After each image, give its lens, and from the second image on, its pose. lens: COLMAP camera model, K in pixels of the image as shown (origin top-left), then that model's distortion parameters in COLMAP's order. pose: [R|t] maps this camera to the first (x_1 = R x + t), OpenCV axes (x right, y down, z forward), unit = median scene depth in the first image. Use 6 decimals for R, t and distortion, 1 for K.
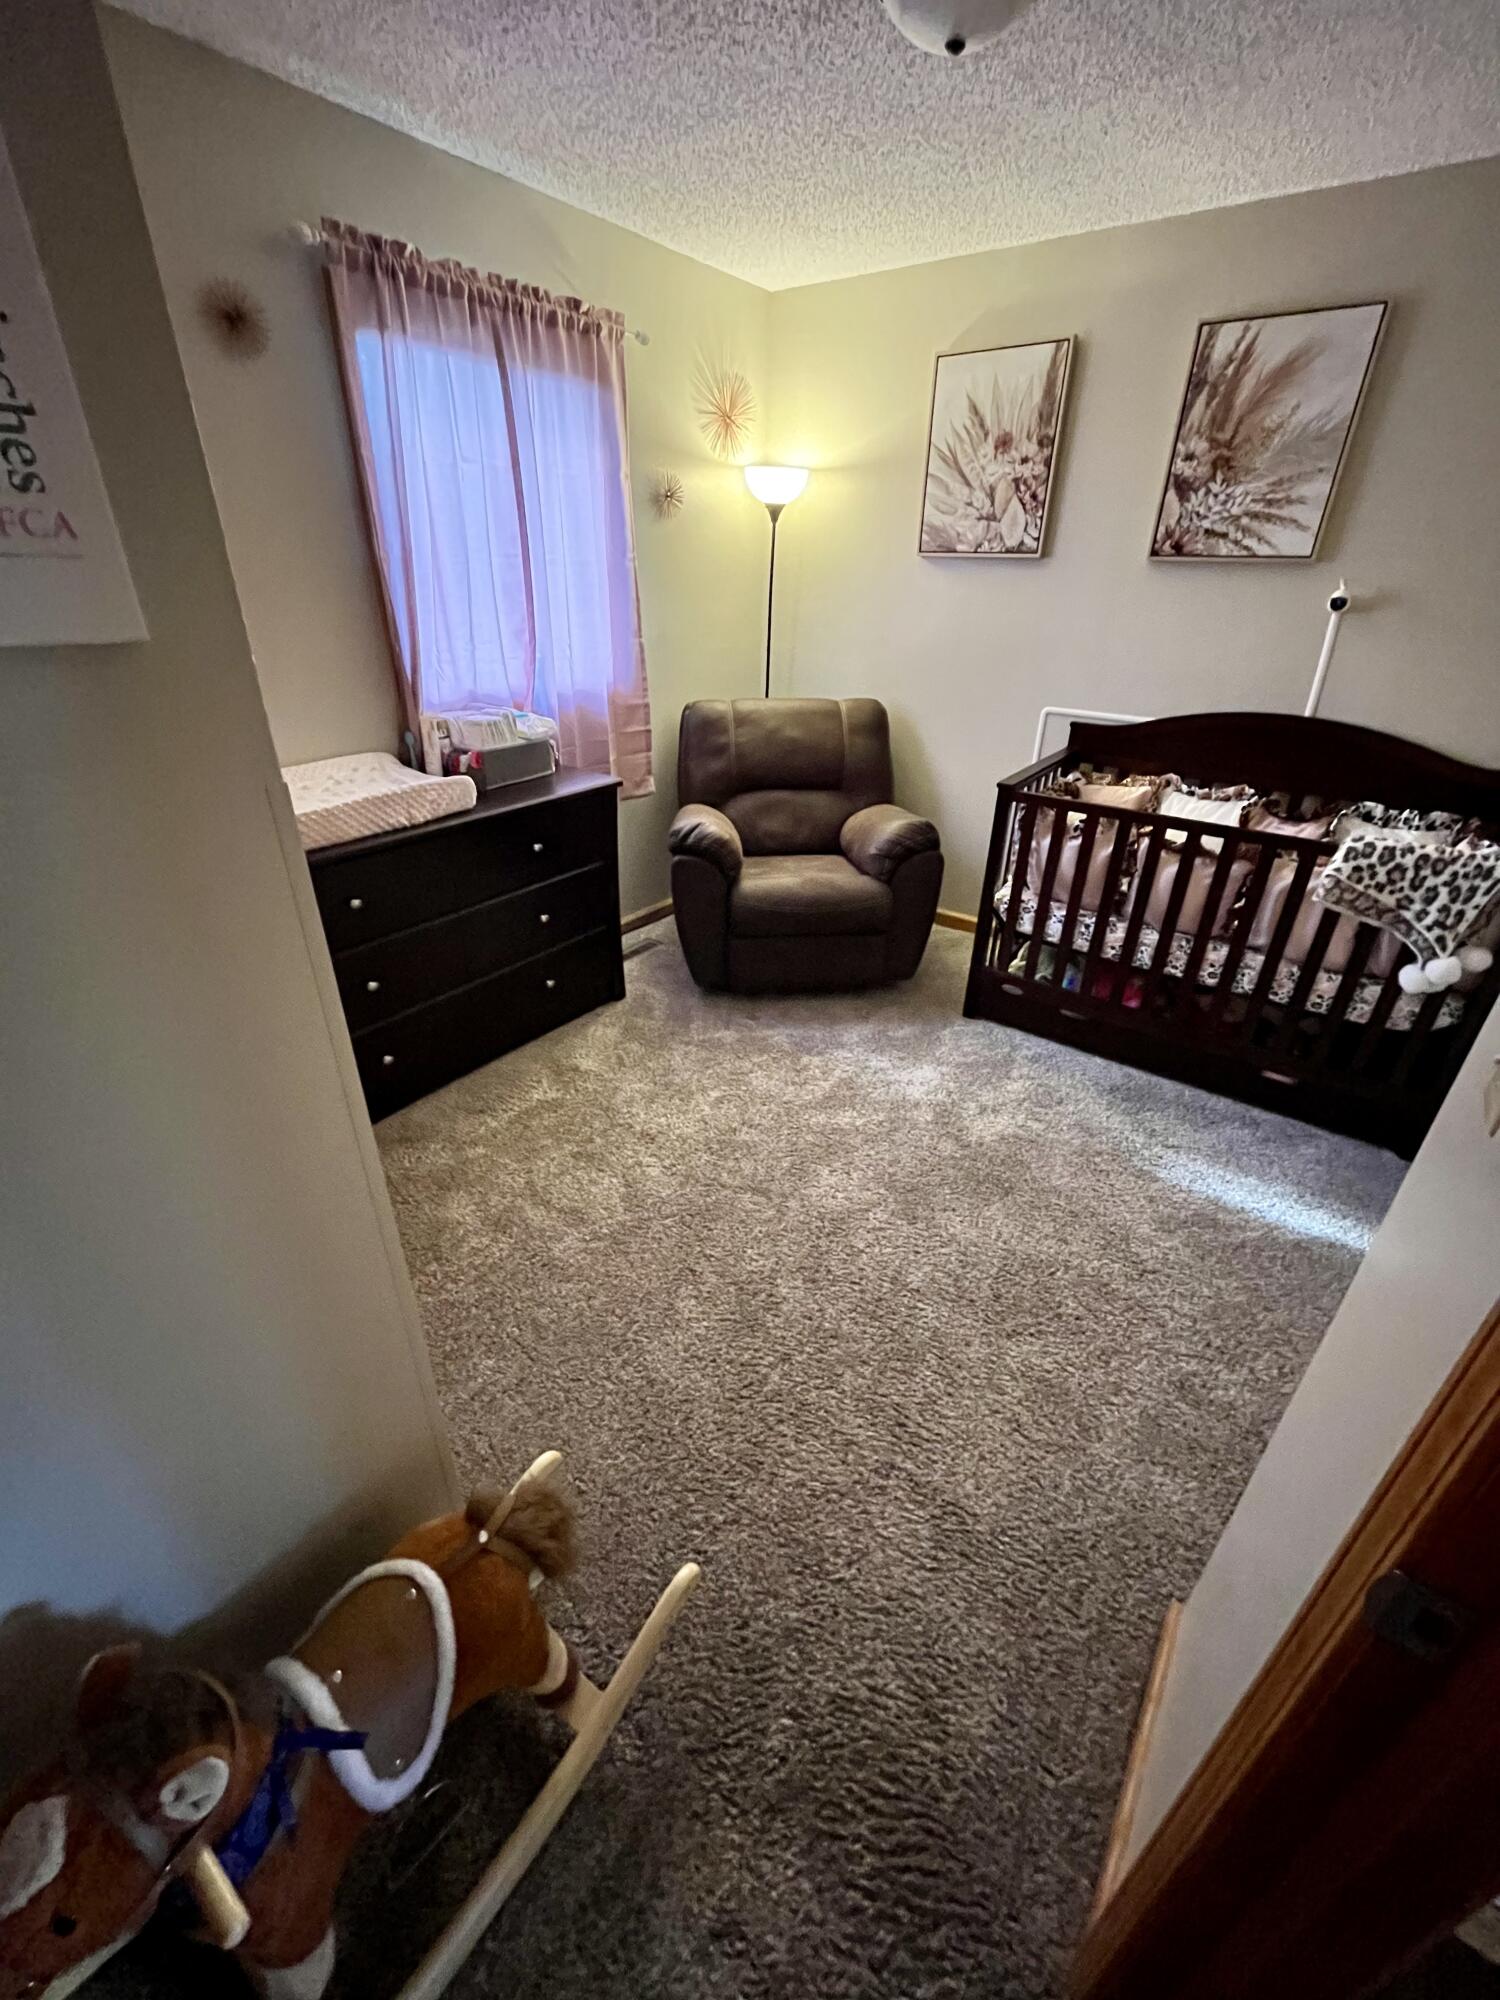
lens RADIAL K [[819.2, 0, 750.0], [0, 819.2, 993.9], [0, 0, 1]] dist [-0.000717, 0.000670]
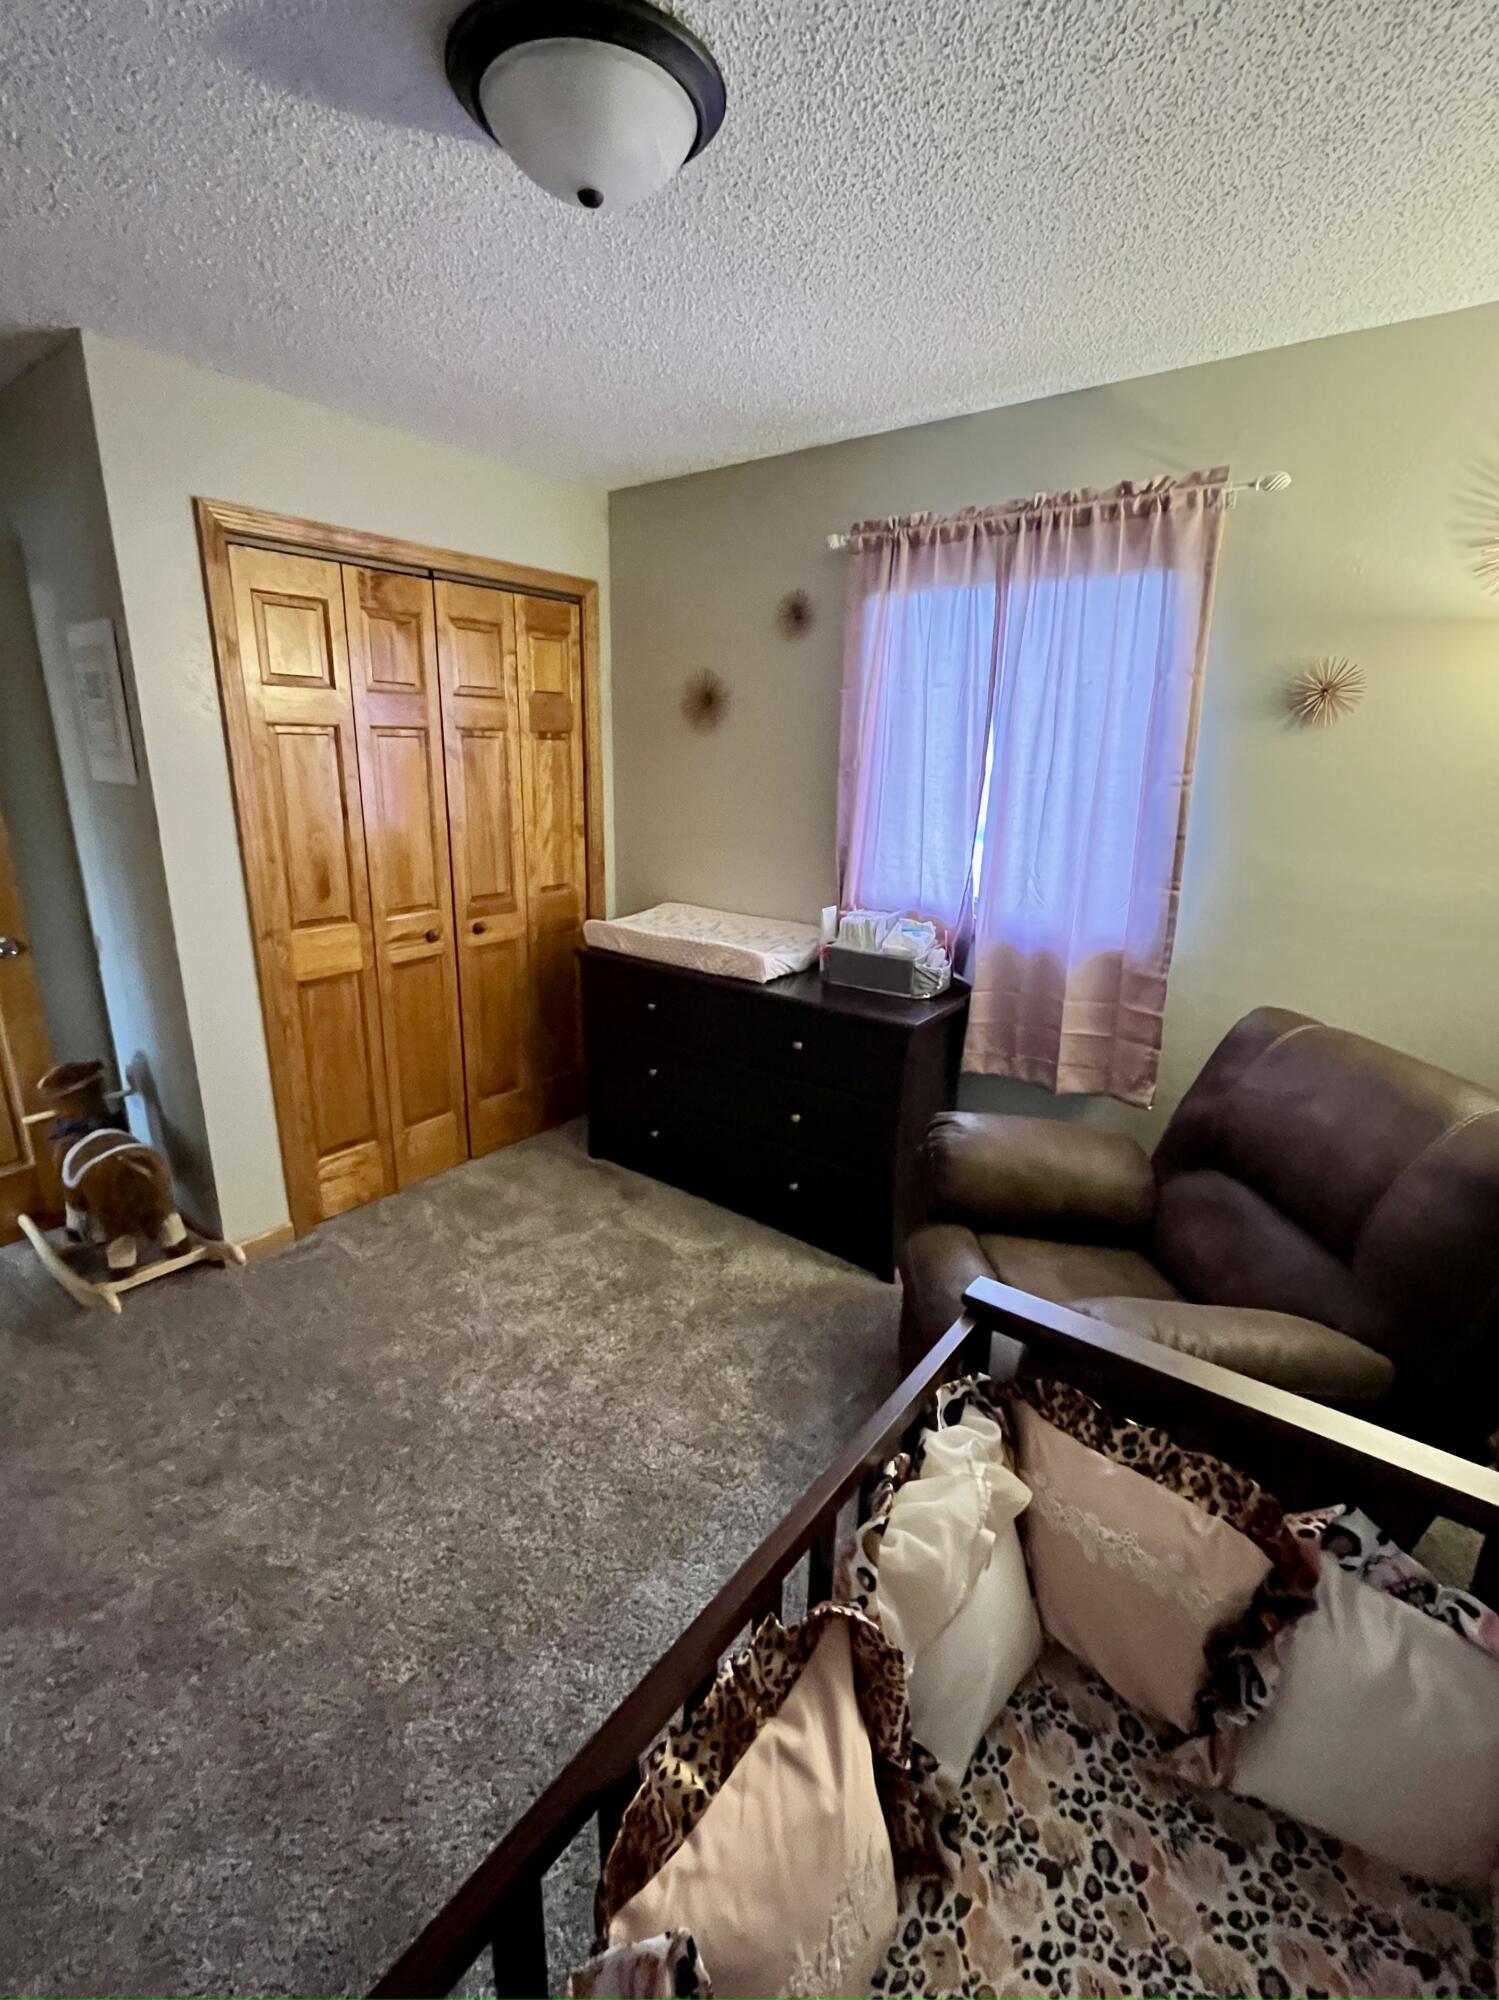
lens RADIAL K [[819.2, 0, 752.2], [0, 819.2, 1001.1], [0, 0, 1]] dist [-0.000717, 0.000670]
pose [[0.003063, 0.252347, -0.967632, 0.602892], [-0.500669, 0.838009, 0.216958, -0.365060], [0.865633, 0.483799, 0.128909, 0.726435]]
